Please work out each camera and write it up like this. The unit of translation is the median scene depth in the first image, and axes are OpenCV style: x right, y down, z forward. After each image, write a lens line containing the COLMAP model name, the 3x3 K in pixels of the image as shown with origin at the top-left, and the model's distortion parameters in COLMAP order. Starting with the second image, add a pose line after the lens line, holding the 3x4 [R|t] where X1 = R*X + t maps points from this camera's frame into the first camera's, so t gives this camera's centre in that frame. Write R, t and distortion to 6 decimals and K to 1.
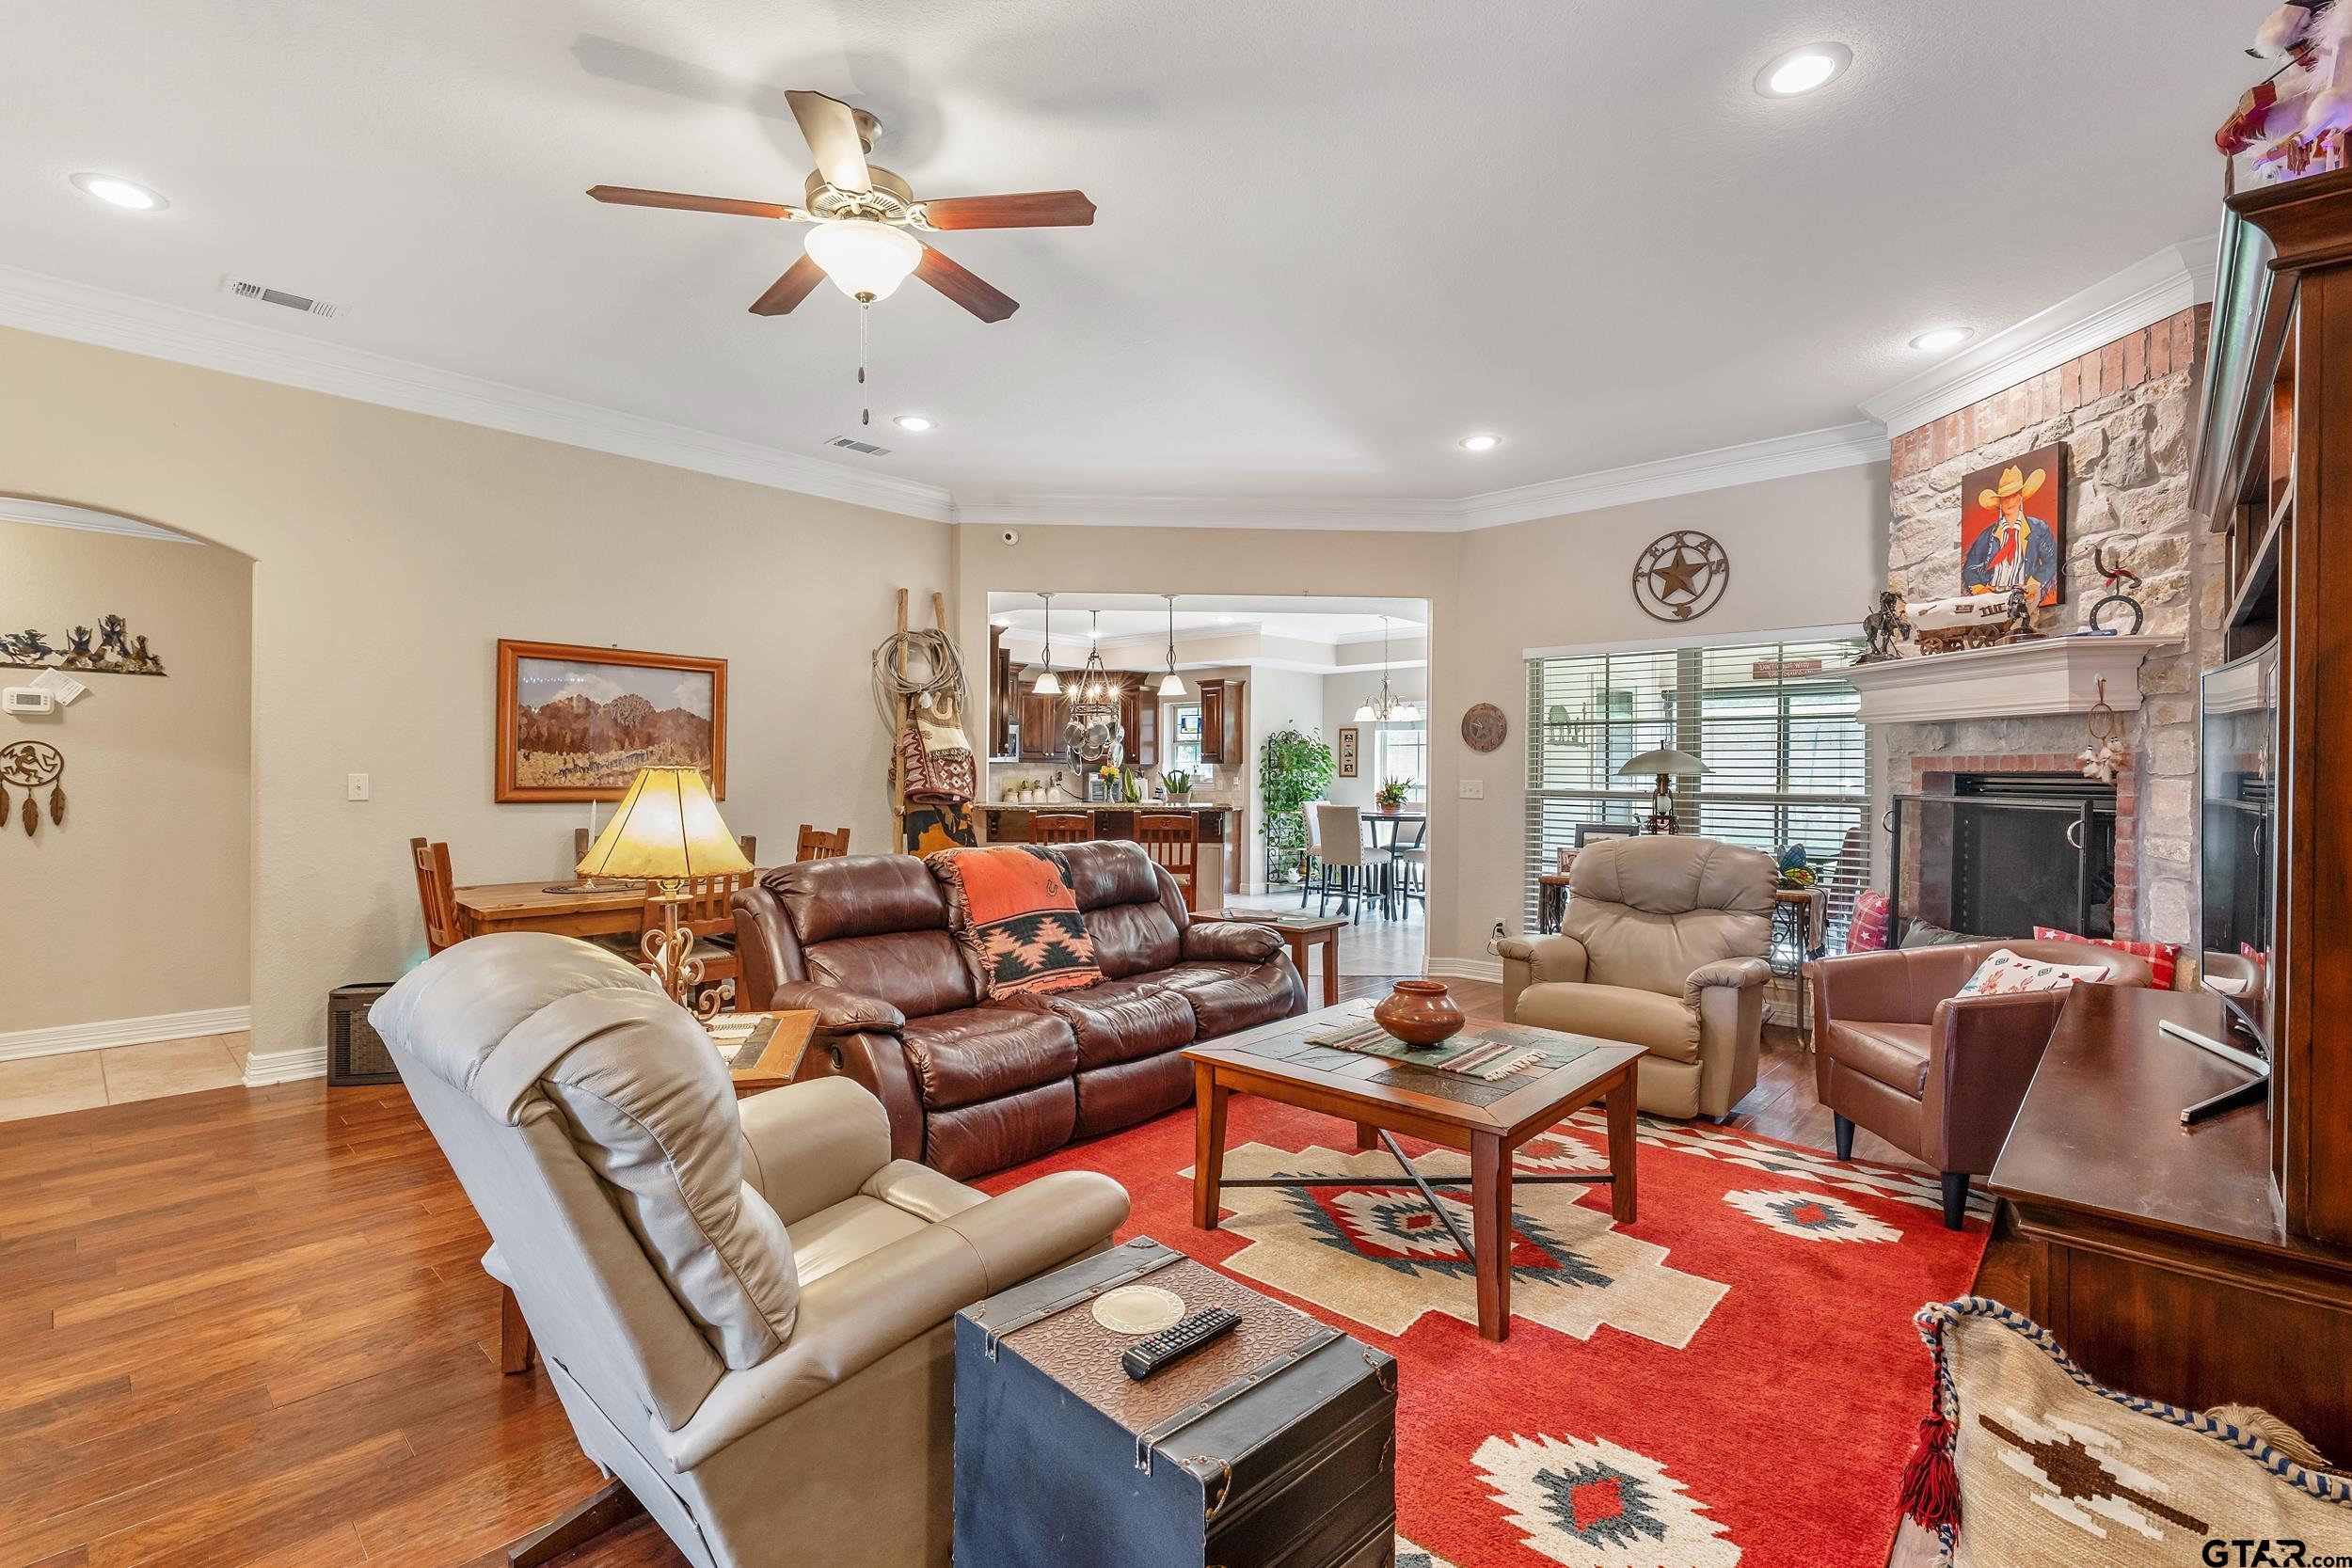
lens RADIAL K [[1041.3, 0, 1176.0], [0, 1041.3, 784.0], [0, 0, 1]] dist [-0.001240, 0.000272]
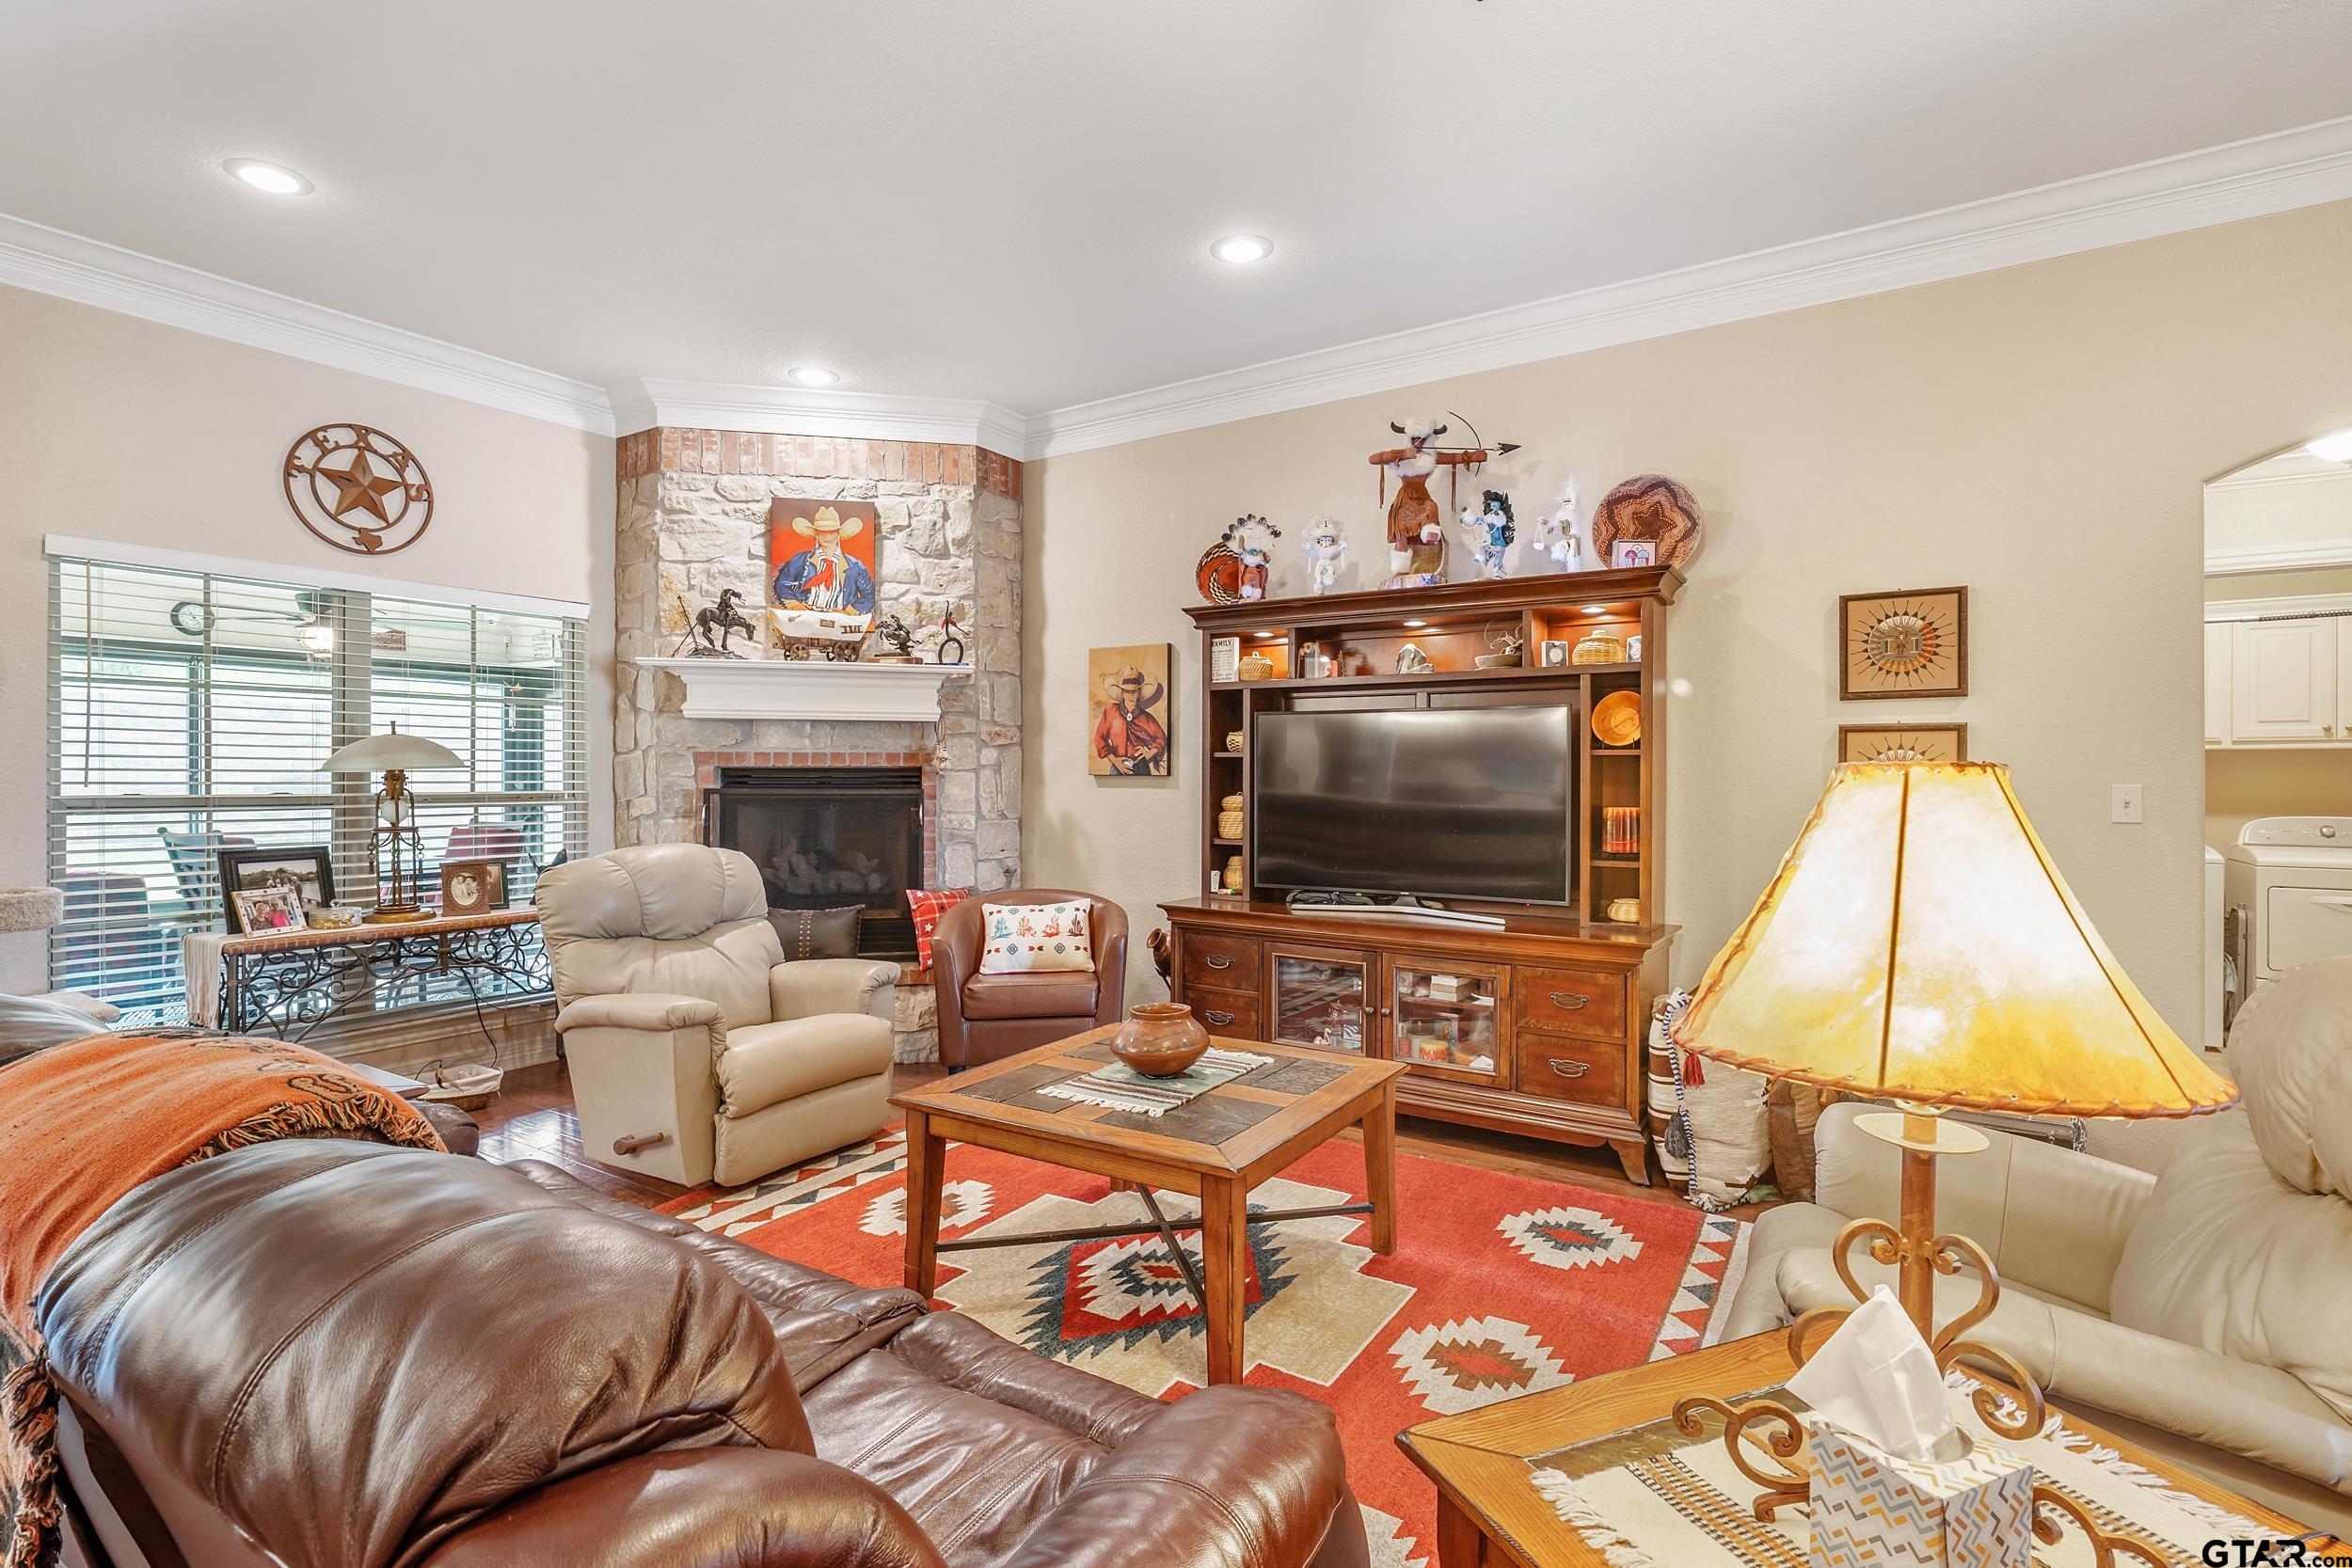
lens RADIAL K [[1134.8, 0, 1161.1], [0, 1134.8, 781.8], [0, 0, 1]] dist [0.001369, 0.000034]
pose [[-0.160490, -0.013886, 0.986940, -0.515180], [0.007796, 0.999852, 0.015336, -0.011253], [-0.987007, 0.010156, -0.160358, 0.821346]]
